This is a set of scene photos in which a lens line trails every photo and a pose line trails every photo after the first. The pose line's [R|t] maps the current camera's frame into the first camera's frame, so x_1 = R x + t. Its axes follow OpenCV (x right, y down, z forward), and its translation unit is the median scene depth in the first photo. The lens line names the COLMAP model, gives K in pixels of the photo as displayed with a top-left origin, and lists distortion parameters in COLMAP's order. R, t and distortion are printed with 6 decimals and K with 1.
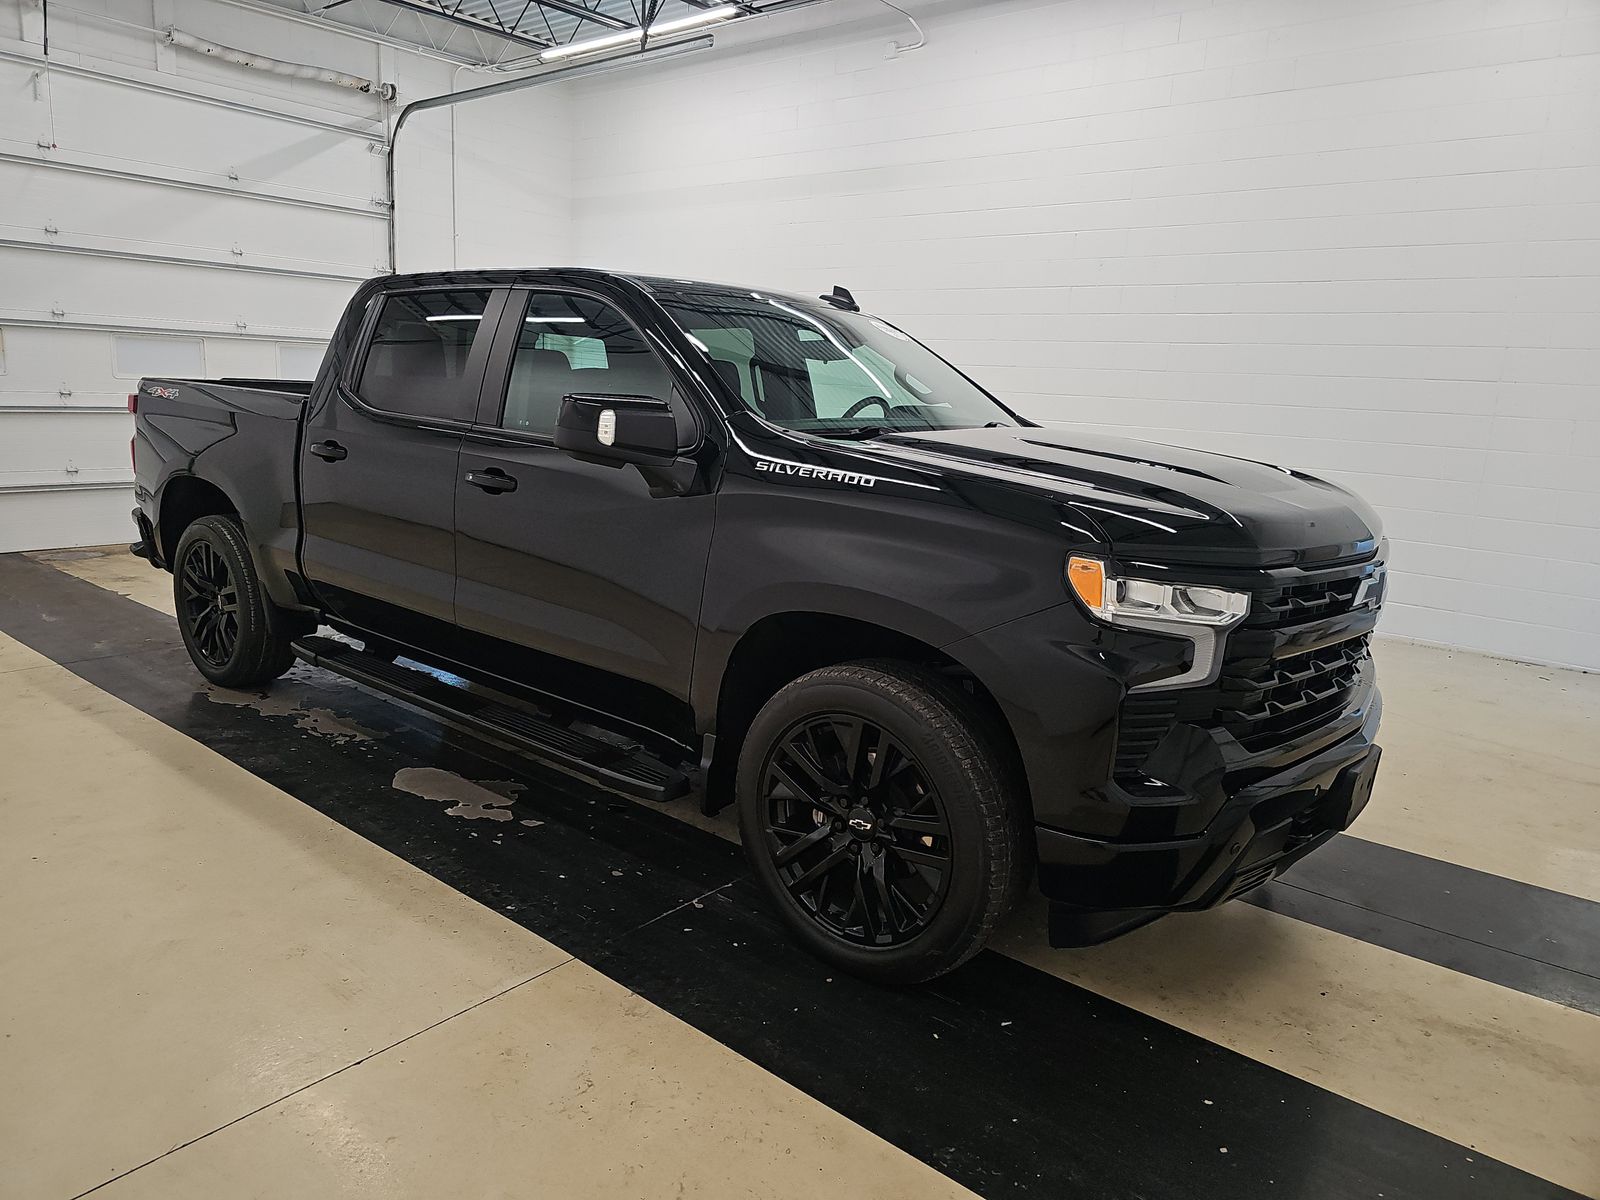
lens RADIAL K [[1032.8, 0, 800.0], [0, 1032.8, 600.0], [0, 0, 1]] dist [0.054643, -0.051618]
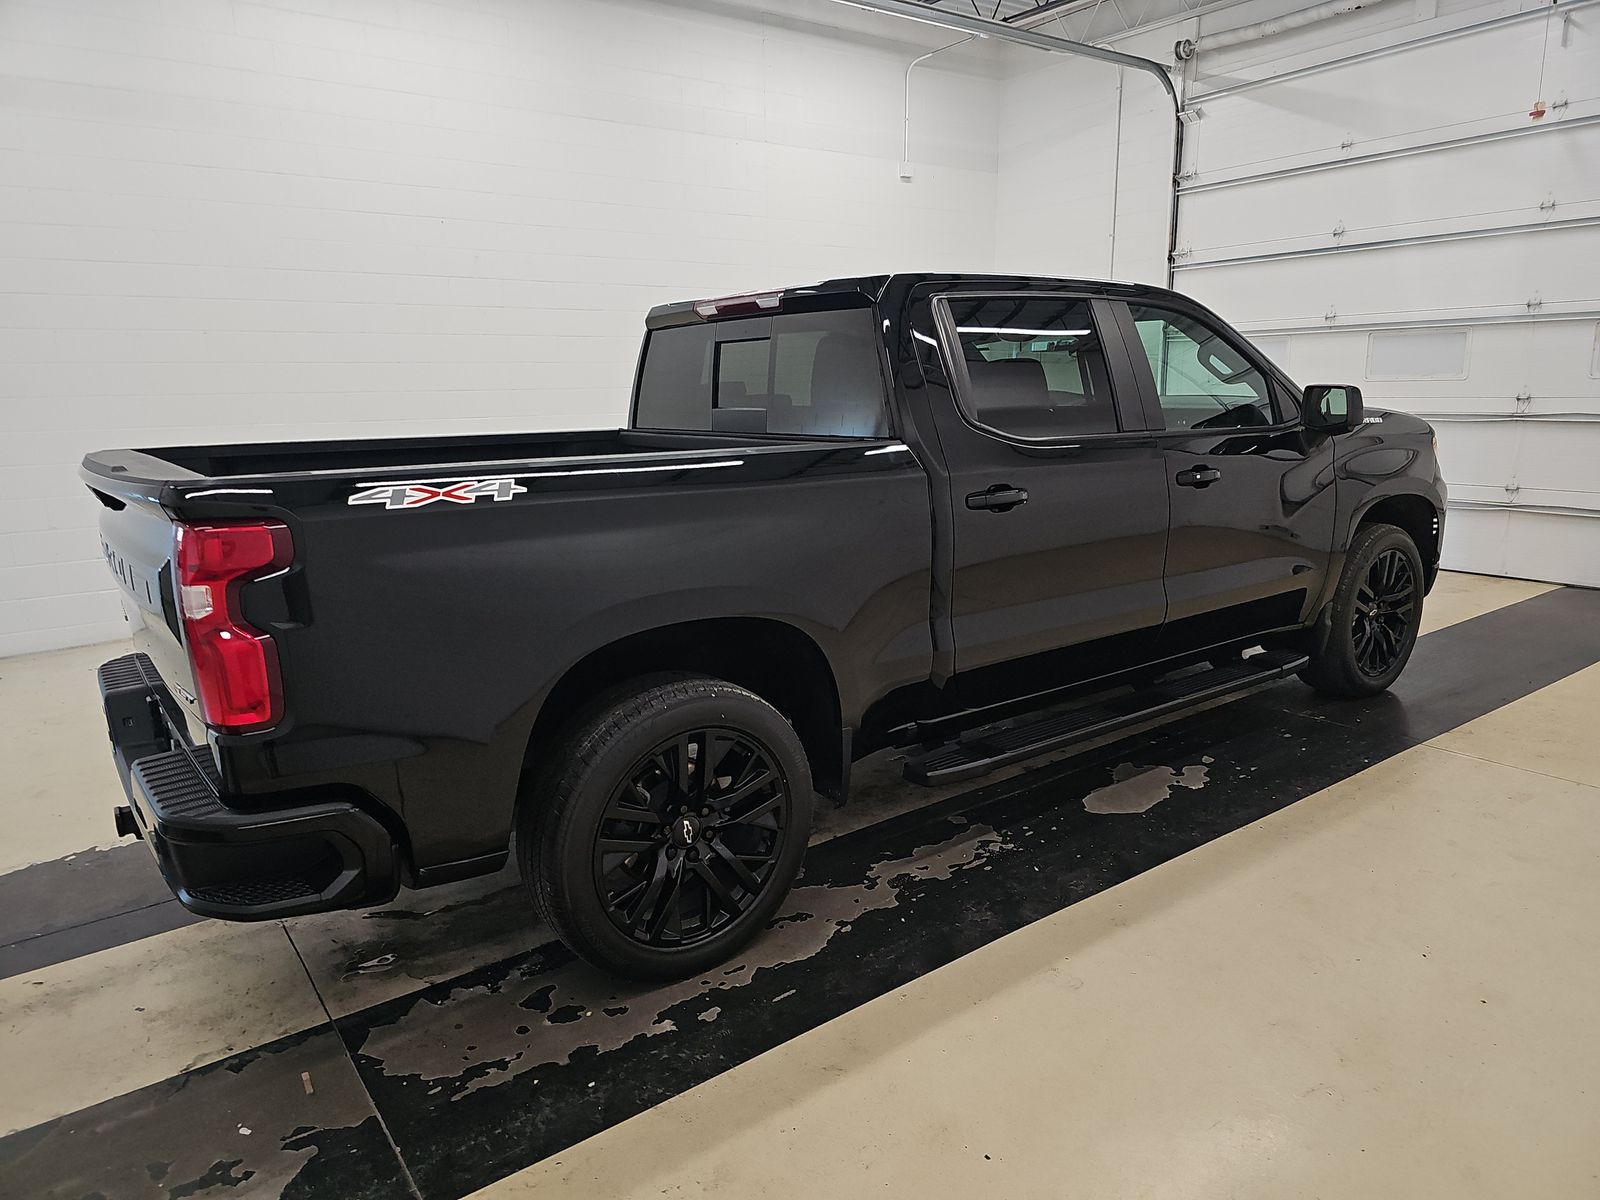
lens RADIAL K [[1052.4, 0, 788.0], [0, 1052.4, 596.5], [0, 0, 1]] dist [0.056954, -0.055032]
pose [[0.259720, -0.255823, 0.931182, -1.363565], [0.229973, 0.952915, 0.197651, -0.288833], [-0.937901, 0.162813, 0.306323, 0.982080]]
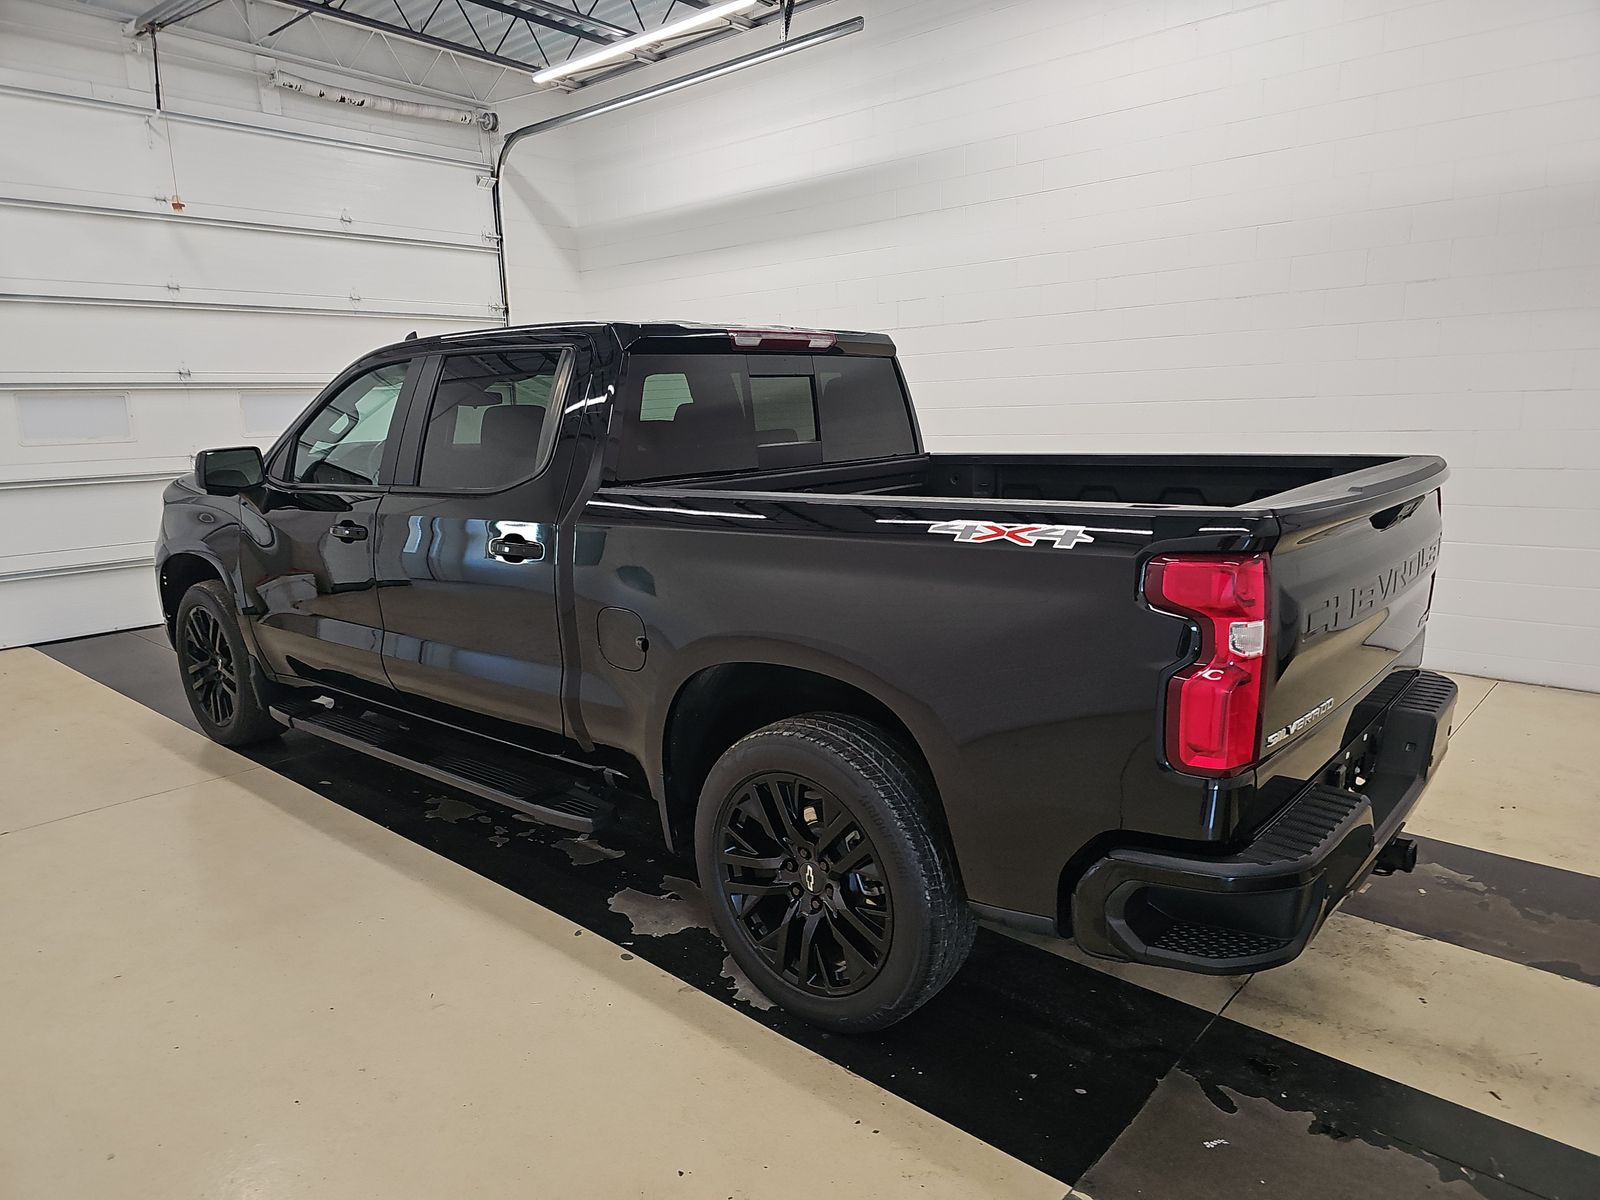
lens RADIAL K [[1052.4, 0, 788.0], [0, 1052.4, 596.5], [0, 0, 1]] dist [0.056954, -0.055032]
pose [[-0.998725, -0.038417, 0.032750, -1.005527], [-0.023283, 0.926162, 0.376405, -0.375754], [-0.044792, 0.375163, -0.925876, 1.483094]]
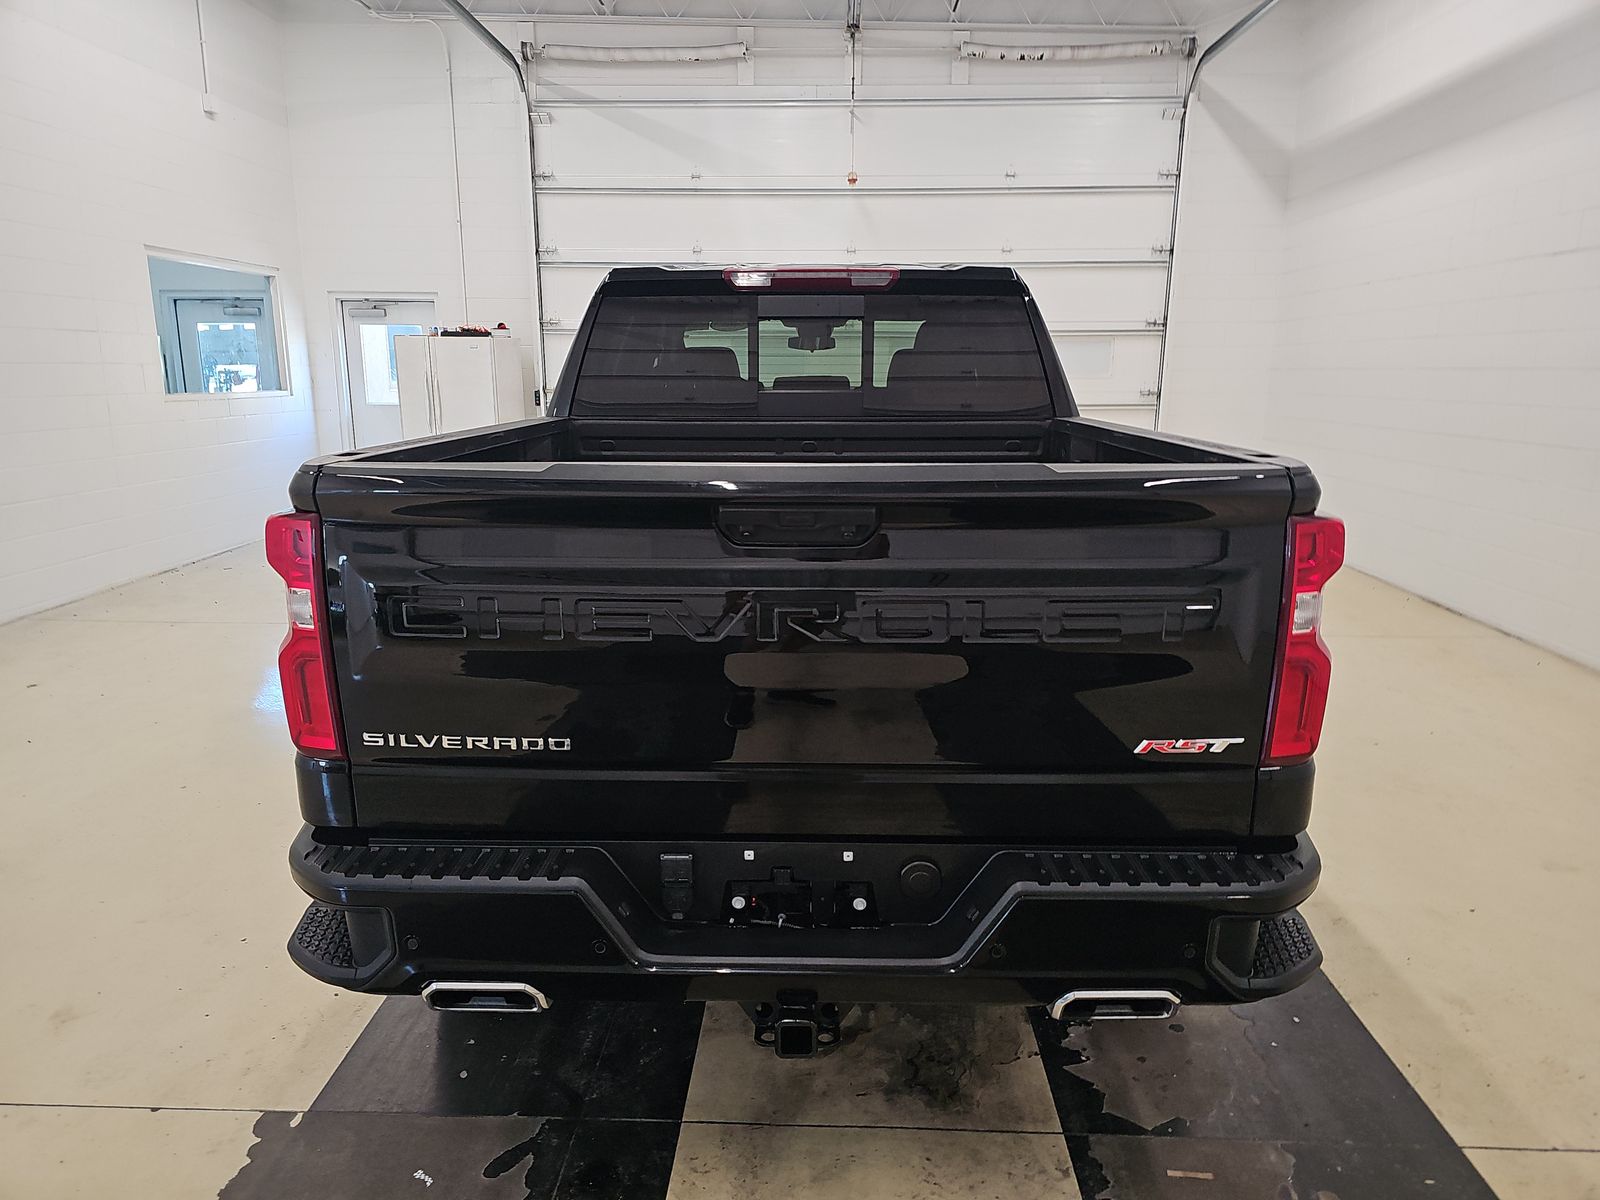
lens RADIAL K [[1032.8, 0, 800.0], [0, 1032.8, 600.0], [0, 0, 1]] dist [0.054643, -0.051618]
pose [[-0.607174, -0.235258, 0.758943, -1.273686], [0.120513, 0.916846, 0.380618, -0.352504], [-0.785377, 0.322564, -0.528333, 1.319552]]
